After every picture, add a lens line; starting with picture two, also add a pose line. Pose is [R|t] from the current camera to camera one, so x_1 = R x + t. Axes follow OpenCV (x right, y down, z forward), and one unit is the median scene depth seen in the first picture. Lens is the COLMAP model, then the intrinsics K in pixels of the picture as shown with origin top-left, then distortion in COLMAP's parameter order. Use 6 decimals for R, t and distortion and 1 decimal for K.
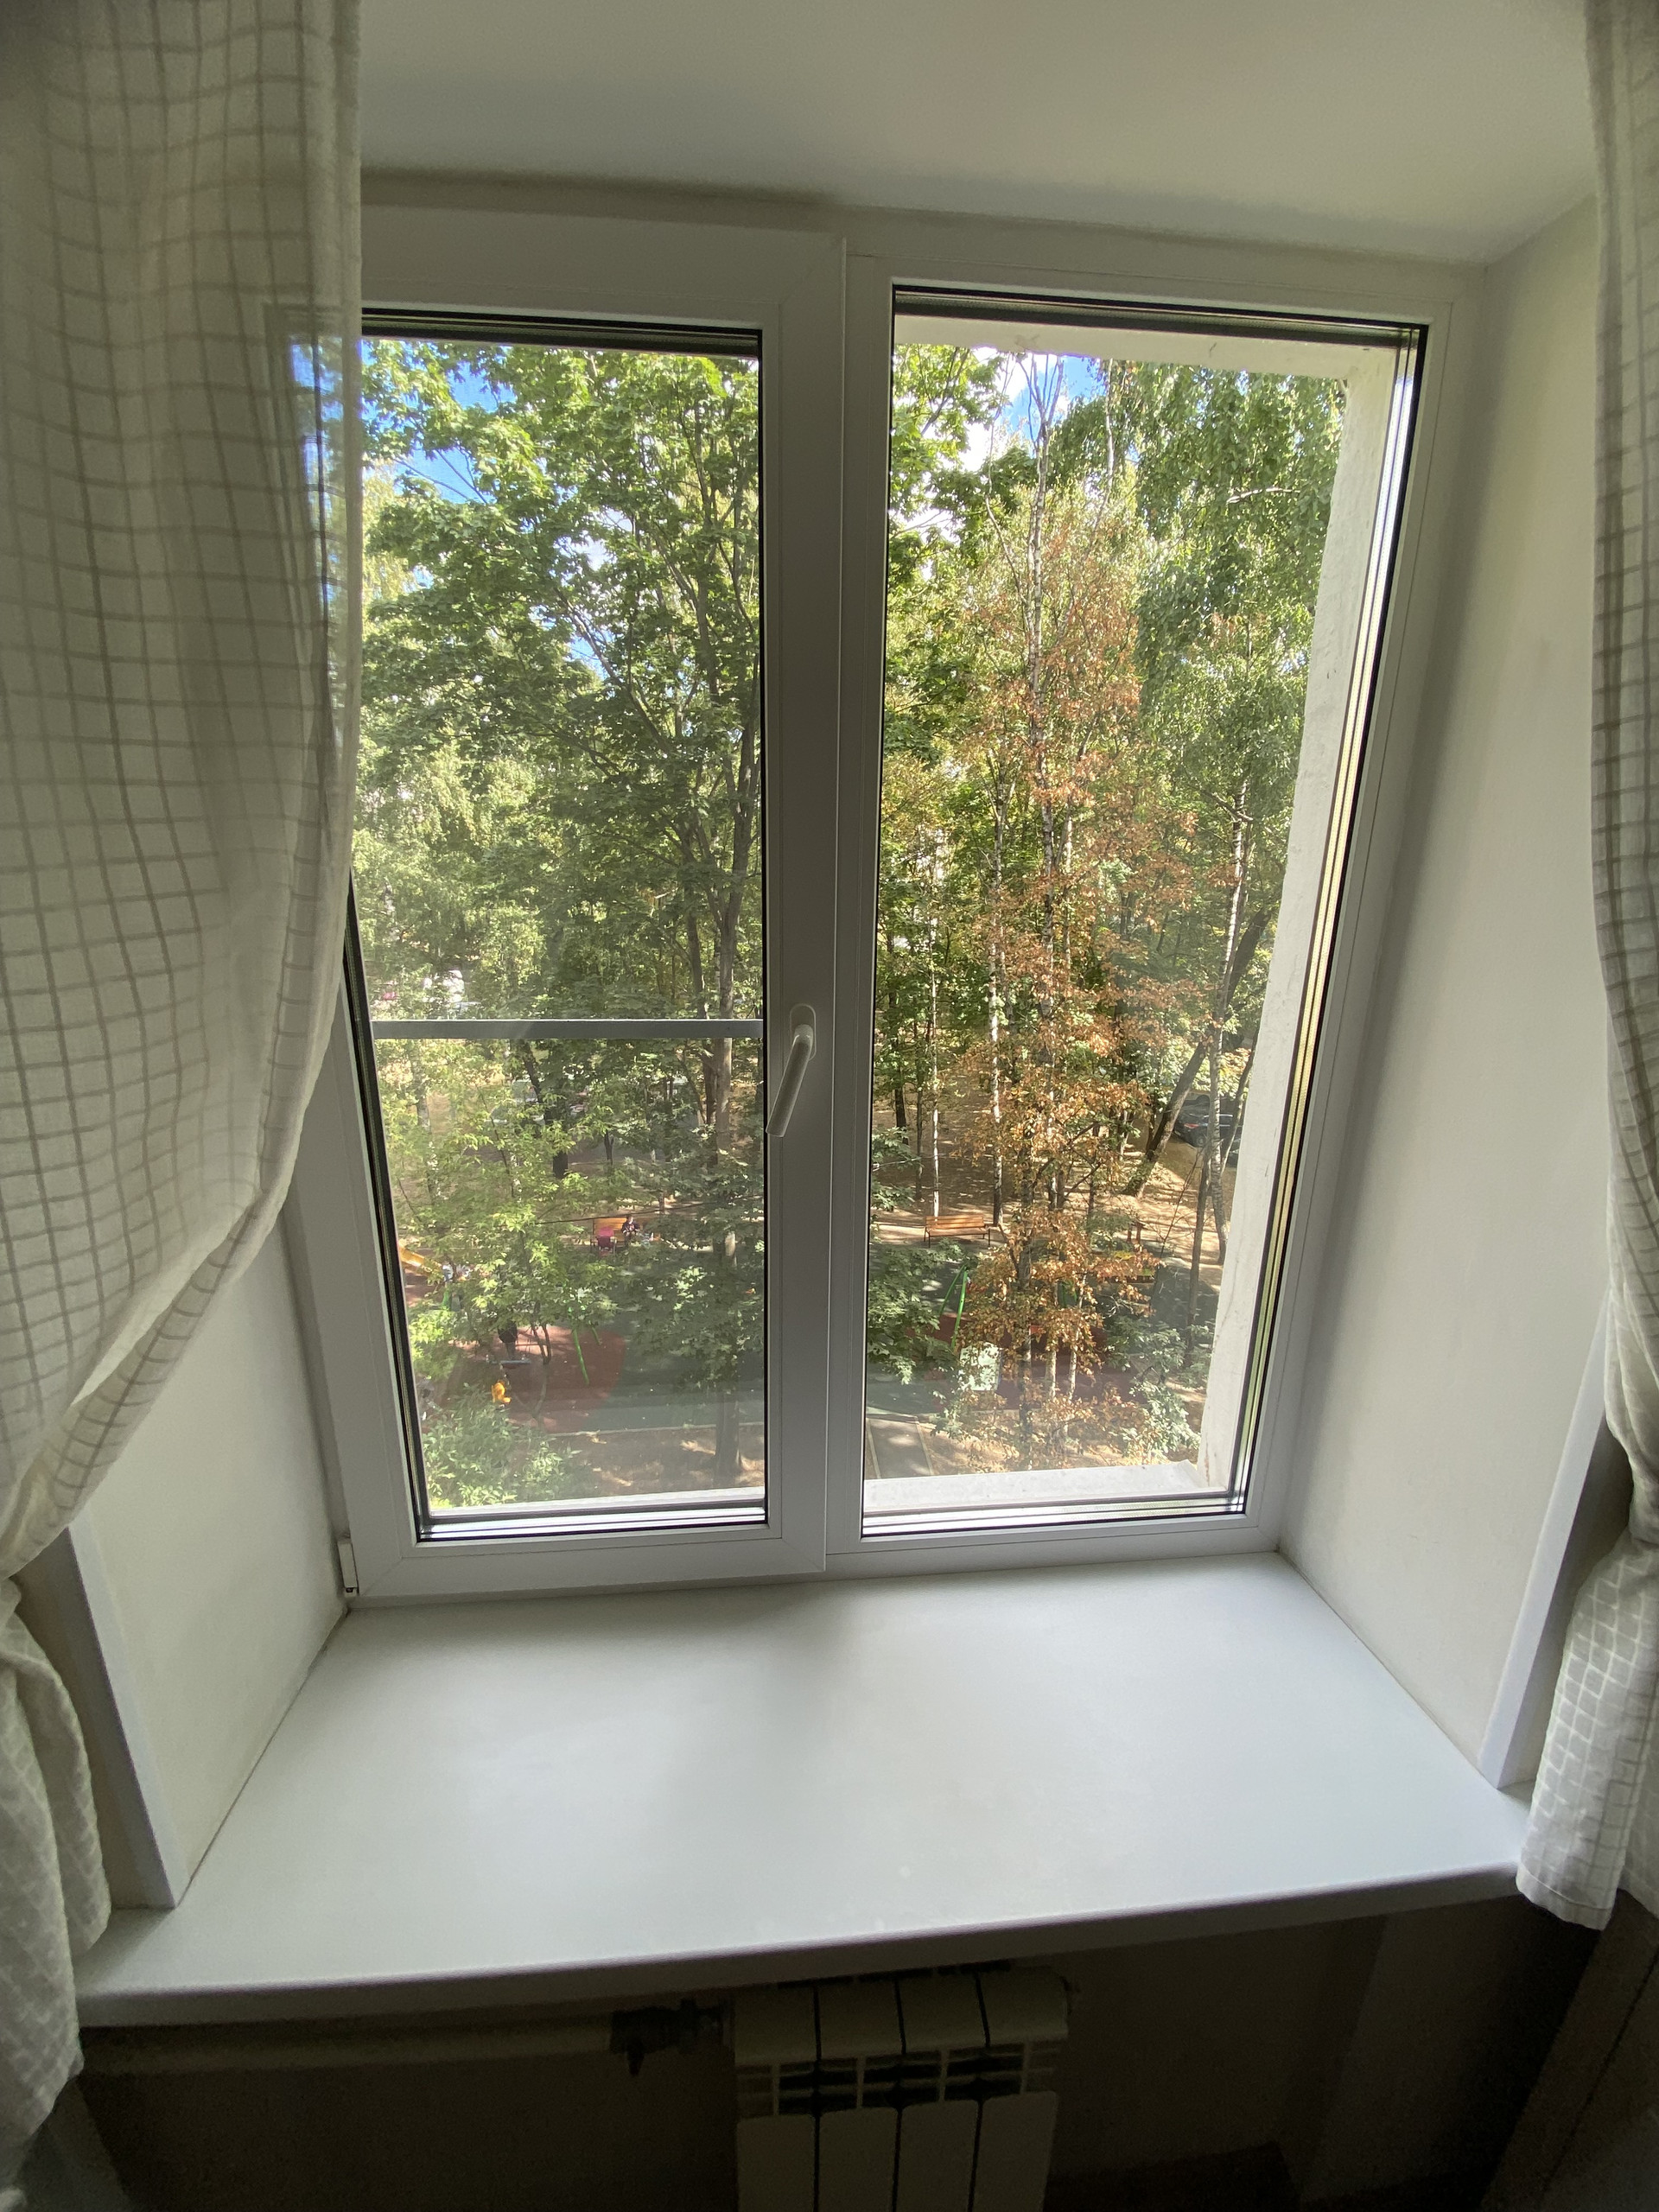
lens RADIAL K [[906.0, 0, 820.5], [0, 906.0, 1095.3], [0, 0, 1]] dist [0.019773, -0.022874]
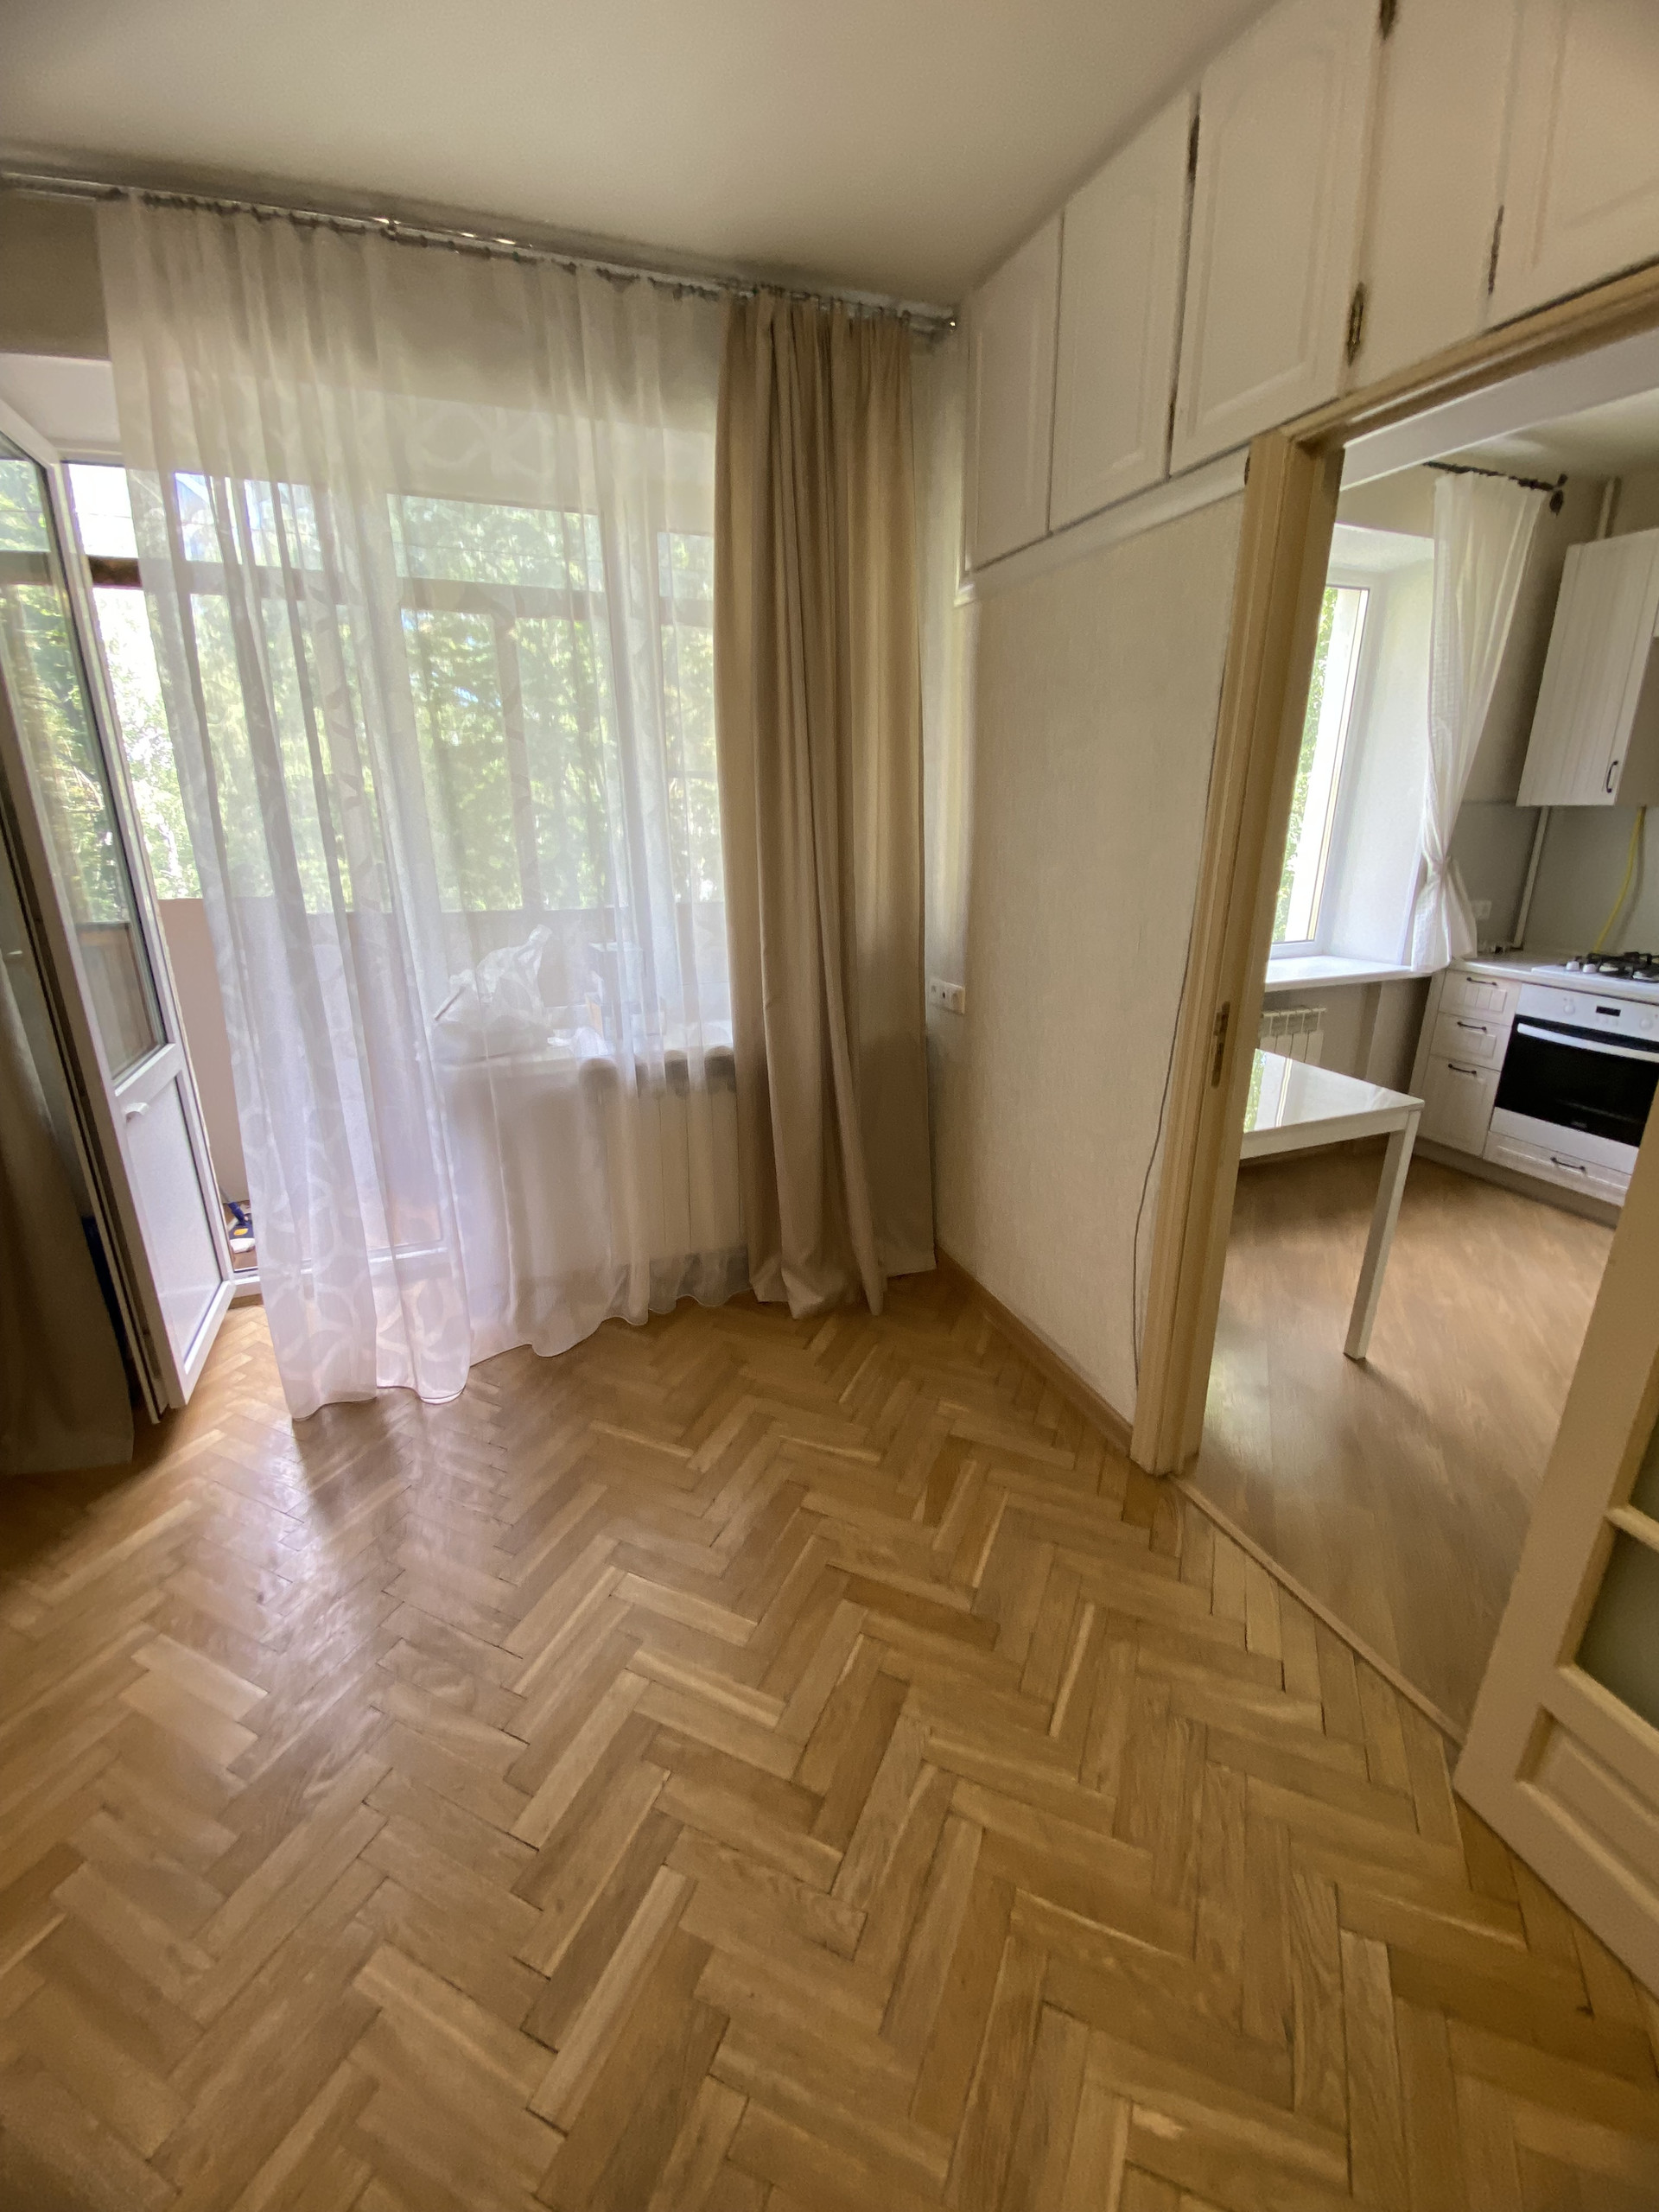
lens RADIAL K [[906.0, 0, 820.5], [0, 906.0, 1095.3], [0, 0, 1]] dist [0.019773, -0.022874]
pose [[0.961243, -0.100866, 0.256587, -3.041661], [0.090663, 0.994558, 0.051318, 0.995921], [-0.260367, -0.026067, 0.965158, -2.413345]]
